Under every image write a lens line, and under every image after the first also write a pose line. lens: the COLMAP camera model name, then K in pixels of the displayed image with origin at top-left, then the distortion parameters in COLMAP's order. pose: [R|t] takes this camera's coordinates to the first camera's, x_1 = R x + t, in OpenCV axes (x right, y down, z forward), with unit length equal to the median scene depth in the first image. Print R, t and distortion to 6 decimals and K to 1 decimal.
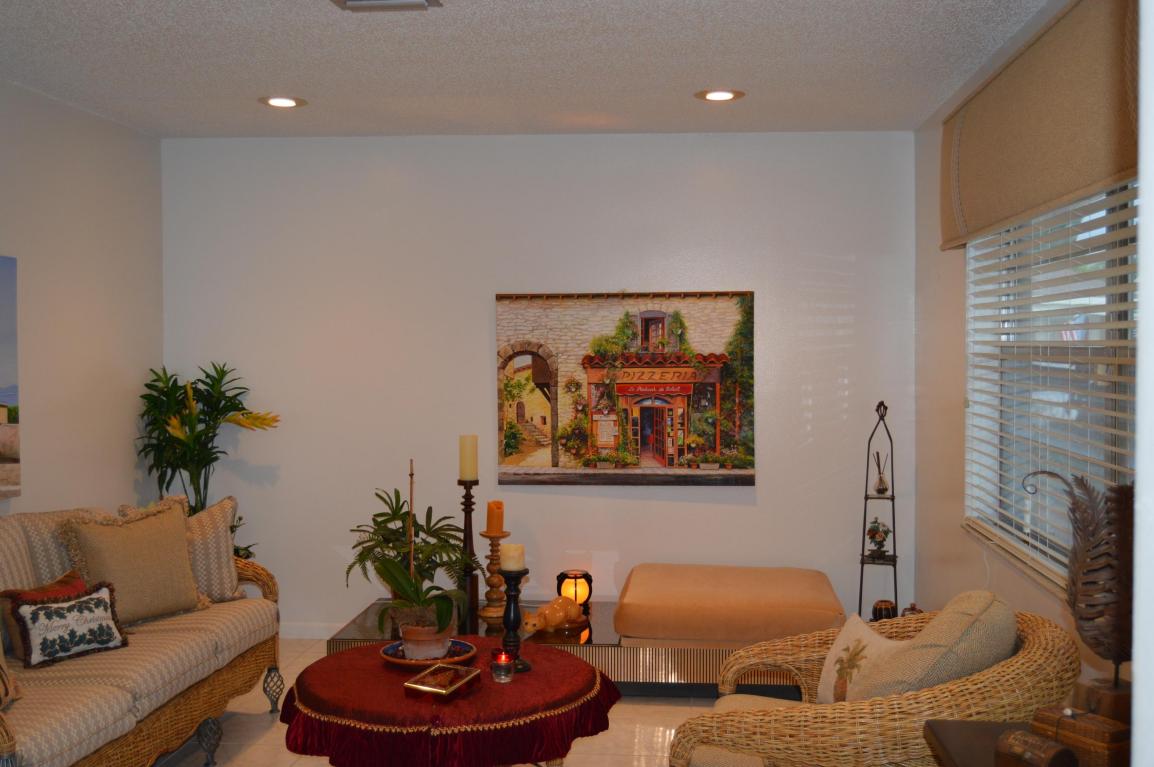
lens RADIAL K [[1289.6, 0, 585.5], [0, 1289.6, 384.3], [0, 0, 1]] dist [-0.008464, -0.005939]
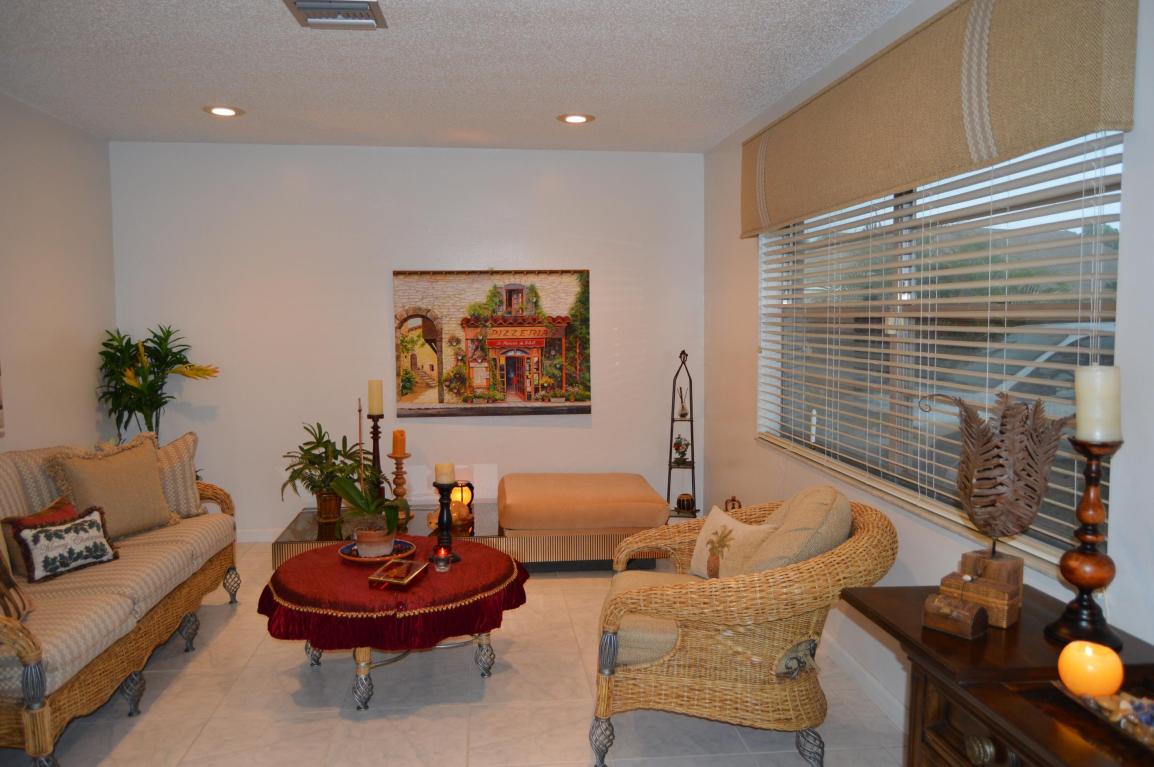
lens RADIAL K [[906.8, 0, 577.0], [0, 906.8, 383.5], [0, 0, 1]] dist [-0.013220, 0.009388]
pose [[0.980582, -0.017637, 0.195317, -0.068943], [0.009299, 0.999009, 0.043524, 0.005290], [-0.195891, -0.040863, 0.979774, 0.068684]]
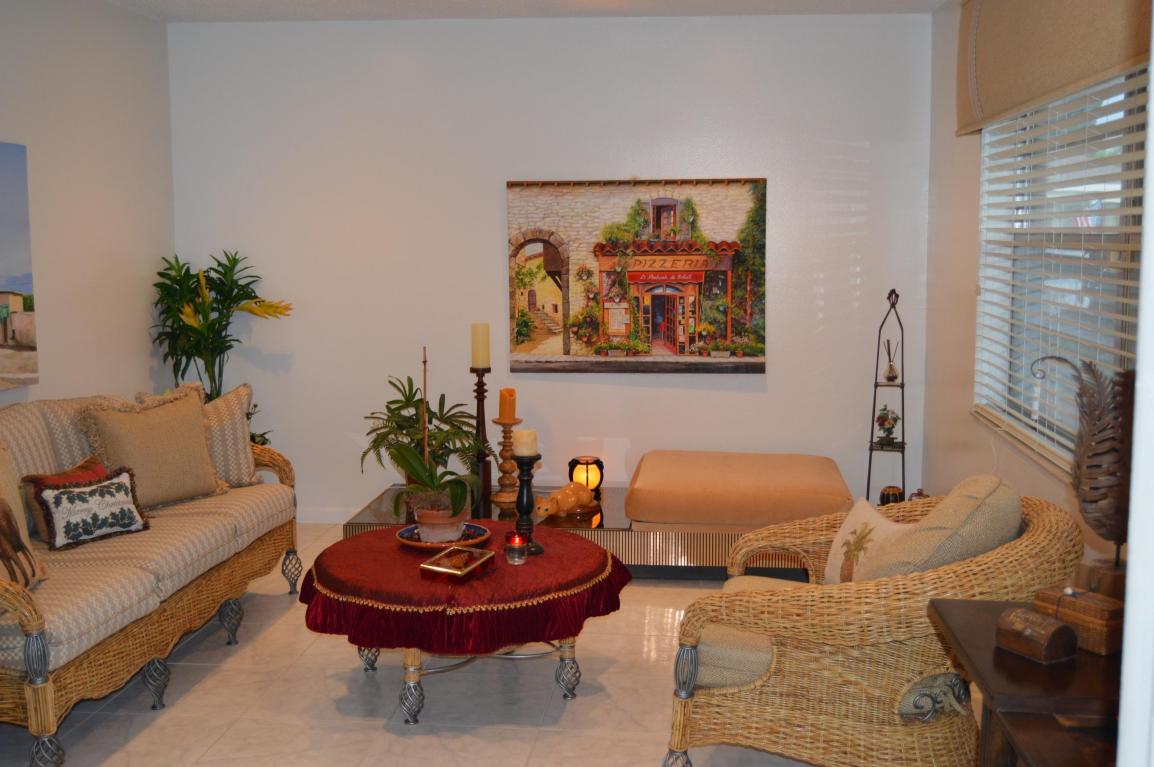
lens RADIAL K [[1289.6, 0, 585.5], [0, 1289.6, 384.3], [0, 0, 1]] dist [-0.008464, -0.005939]
pose [[0.999965, 0.000019, -0.008331, -0.000528], [0.000694, 0.996329, 0.085606, 0.000967], [0.008302, -0.085608, 0.996294, -0.003930]]
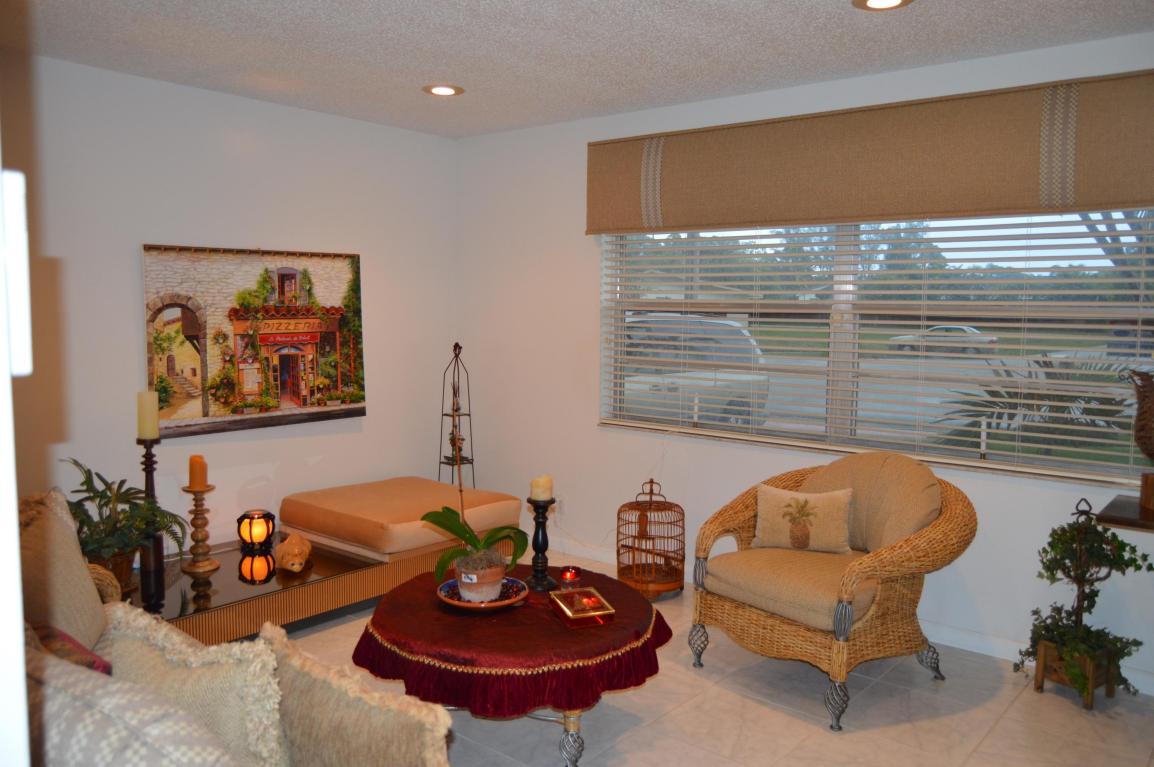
lens RADIAL K [[906.8, 0, 577.0], [0, 906.8, 383.5], [0, 0, 1]] dist [-0.013220, 0.009388]
pose [[0.561848, -0.067892, 0.824450, -0.457280], [0.017248, 0.997371, 0.070378, -0.008191], [-0.827061, -0.025322, 0.561542, 0.355355]]
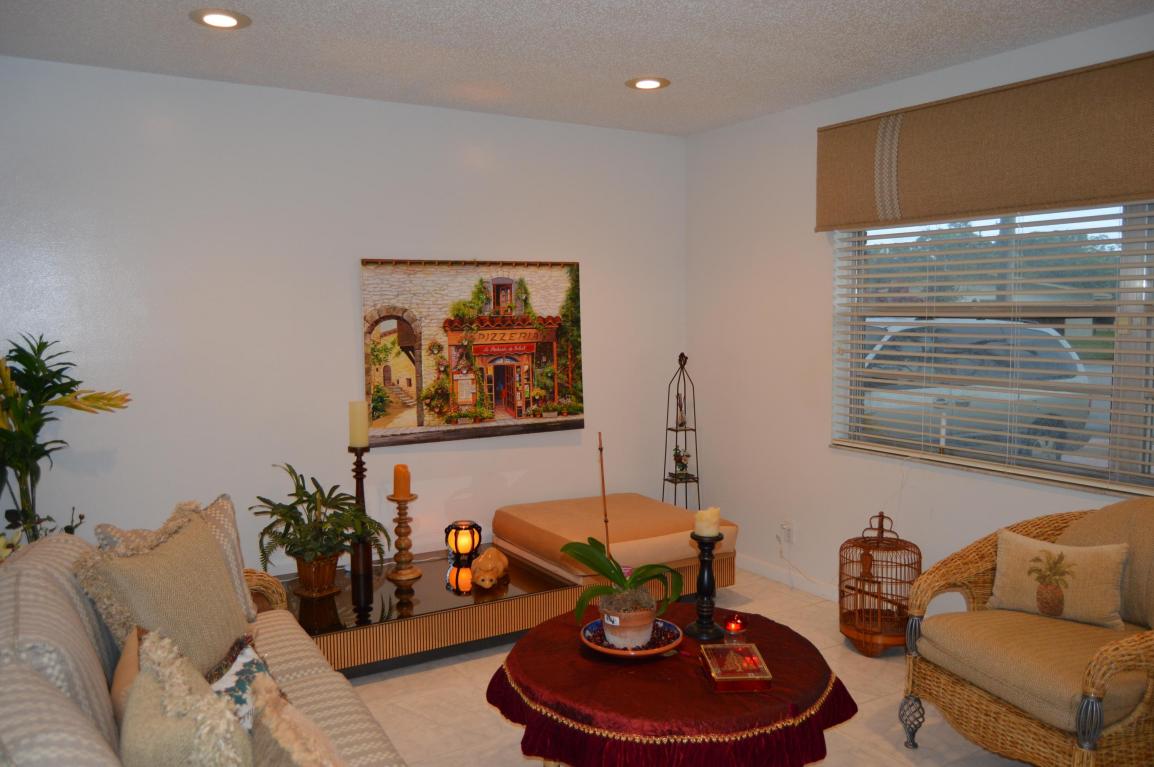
lens RADIAL K [[906.8, 0, 577.0], [0, 906.8, 383.5], [0, 0, 1]] dist [-0.013220, 0.009388]
pose [[0.803977, -0.054272, 0.592179, -0.361051], [0.026004, 0.998083, 0.056167, -0.008761], [-0.594092, -0.029758, 0.803846, 0.337884]]
